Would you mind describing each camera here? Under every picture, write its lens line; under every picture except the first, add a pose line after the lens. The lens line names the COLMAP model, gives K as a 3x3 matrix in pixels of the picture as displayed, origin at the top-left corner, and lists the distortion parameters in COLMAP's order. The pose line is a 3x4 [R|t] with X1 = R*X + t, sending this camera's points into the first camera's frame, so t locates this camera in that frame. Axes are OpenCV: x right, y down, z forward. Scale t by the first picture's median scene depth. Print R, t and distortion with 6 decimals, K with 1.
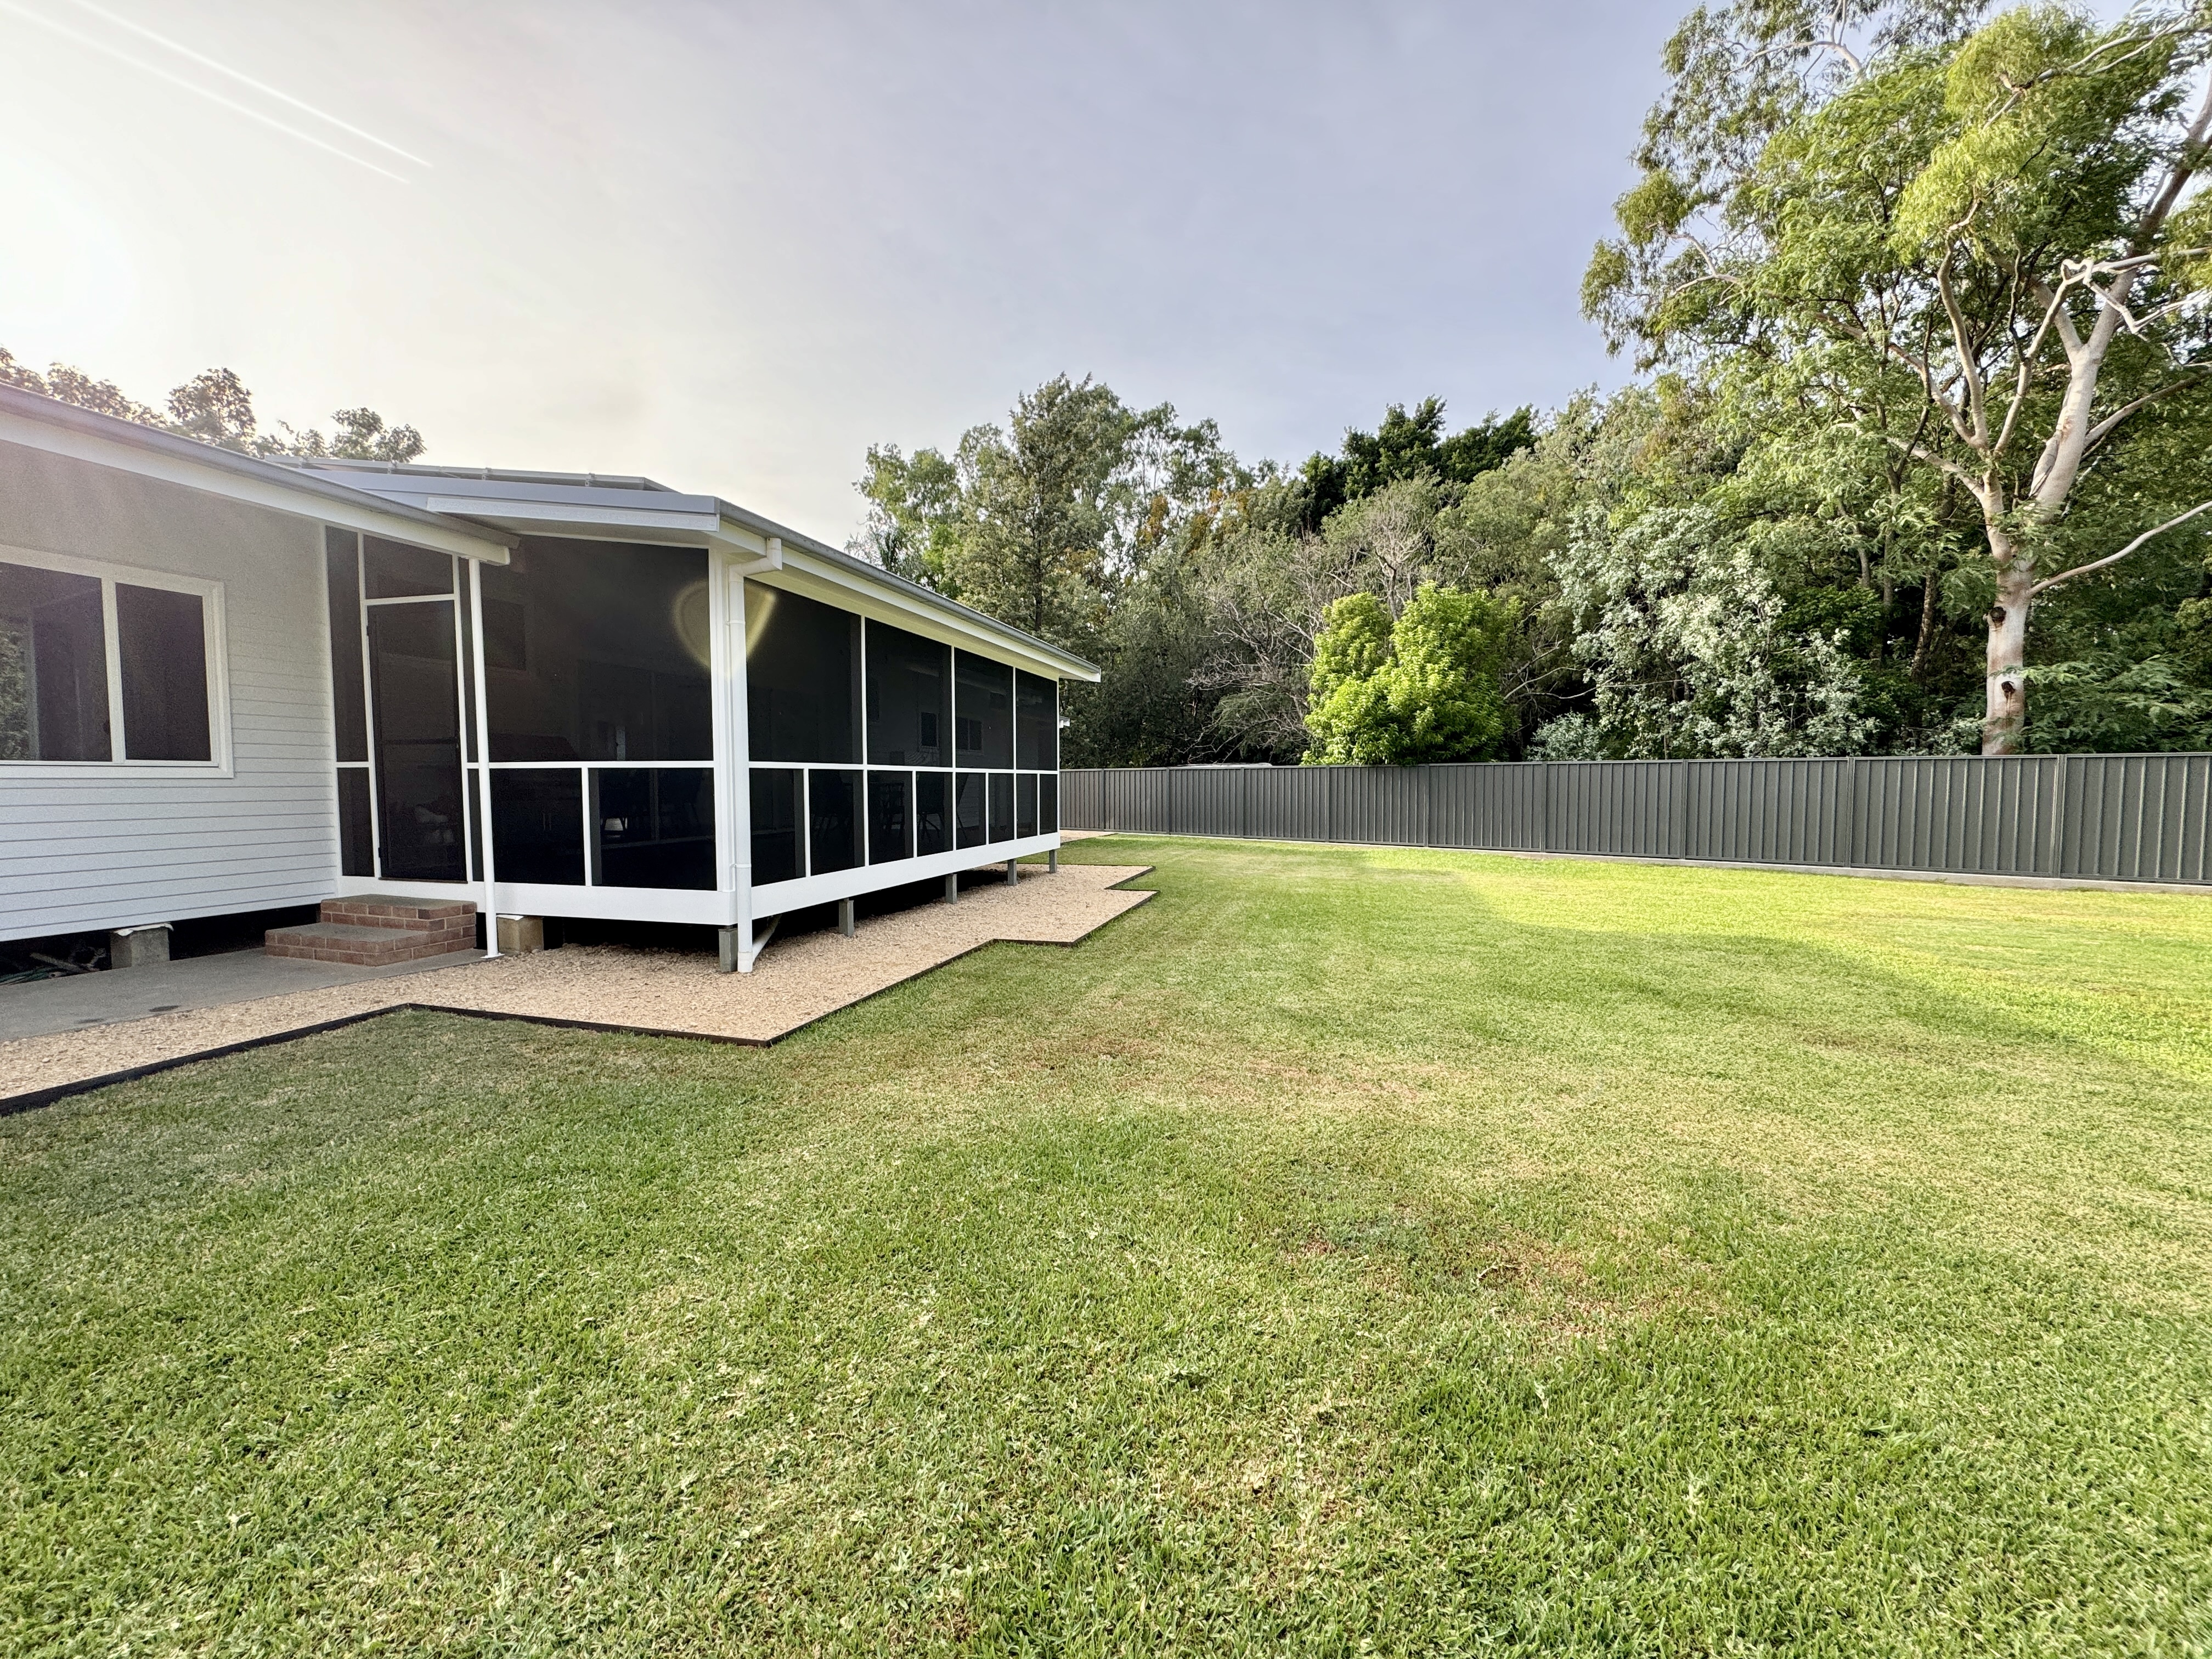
lens RADIAL K [[881.0, 0, 1114.0], [0, 881.0, 829.6], [0, 0, 1]] dist [-0.000575, 0.001449]
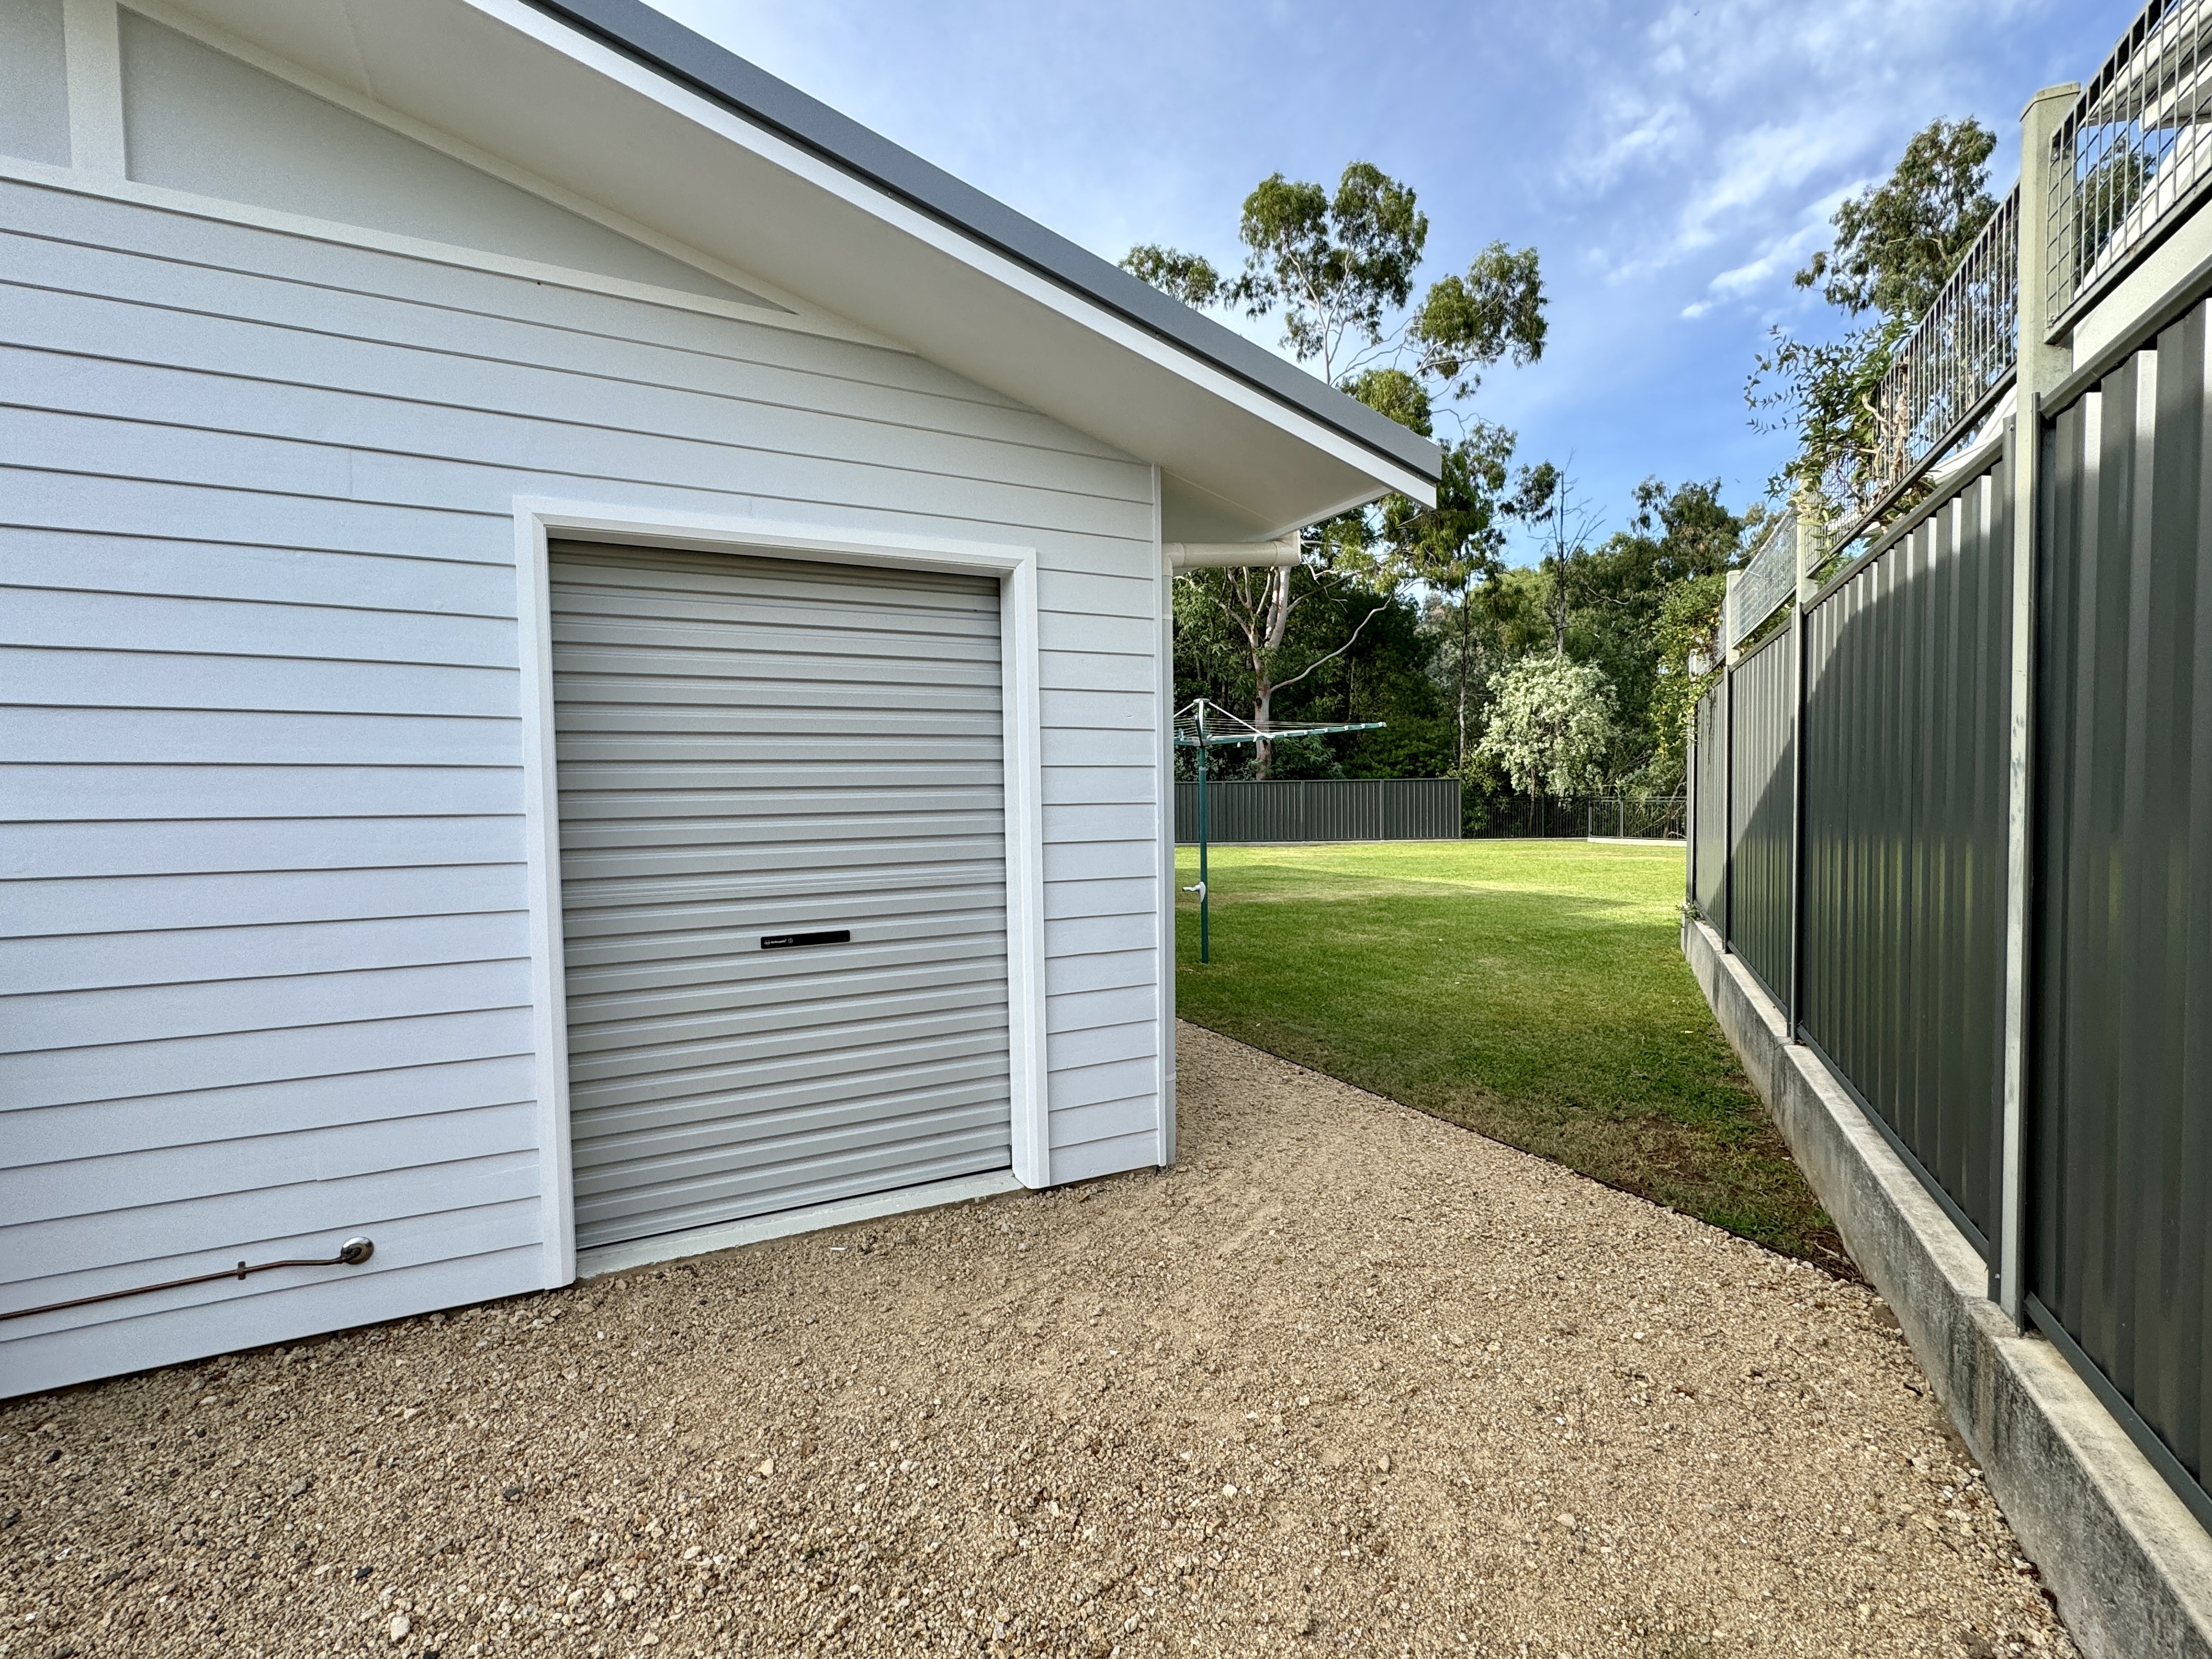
lens RADIAL K [[992.7, 0, 1103.0], [0, 992.7, 828.4], [0, 0, 1]] dist [0.000311, 0.000161]
pose [[0.734891, -0.032890, 0.677387, -0.616822], [0.054527, 0.998455, -0.010677, 0.018311], [-0.675989, 0.044782, 0.735550, -0.266262]]
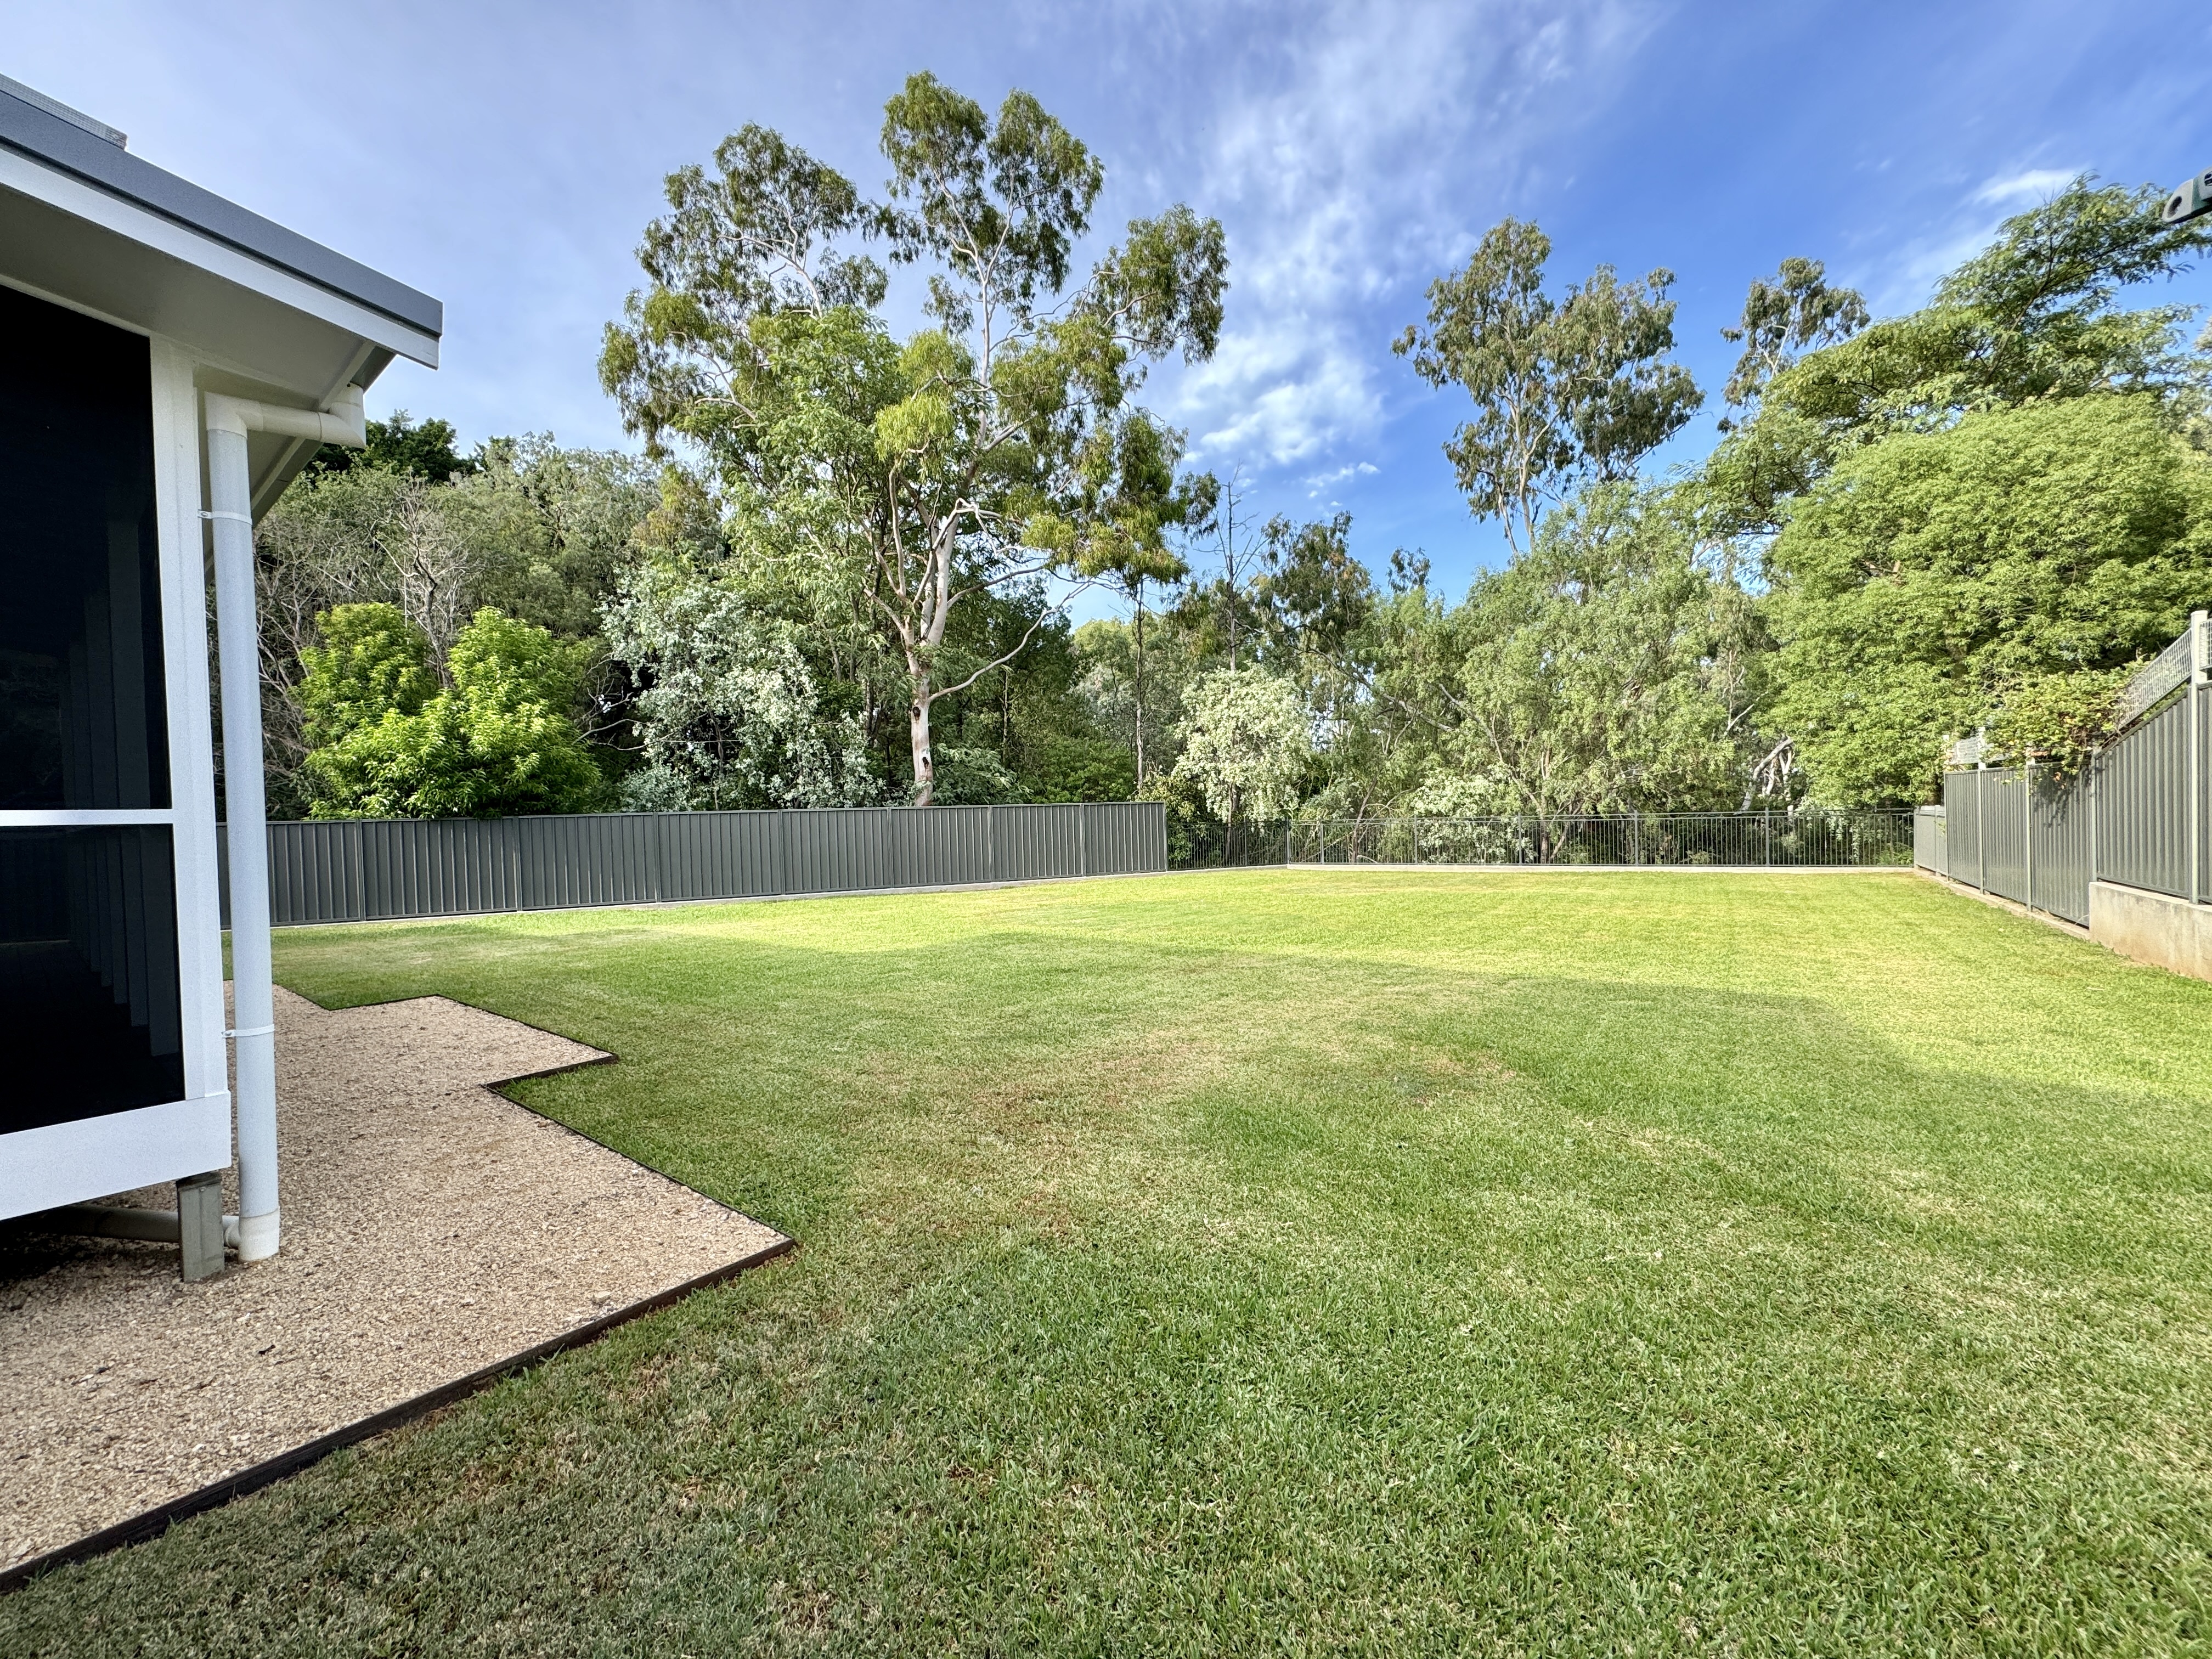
lens RADIAL K [[881.0, 0, 1094.3], [0, 881.0, 827.1], [0, 0, 1]] dist [-0.000575, 0.001449]
pose [[0.401134, -0.022745, 0.915737, -0.245686], [0.081045, 0.996652, -0.010746, -0.009360], [-0.912427, 0.078527, 0.401634, 0.143940]]
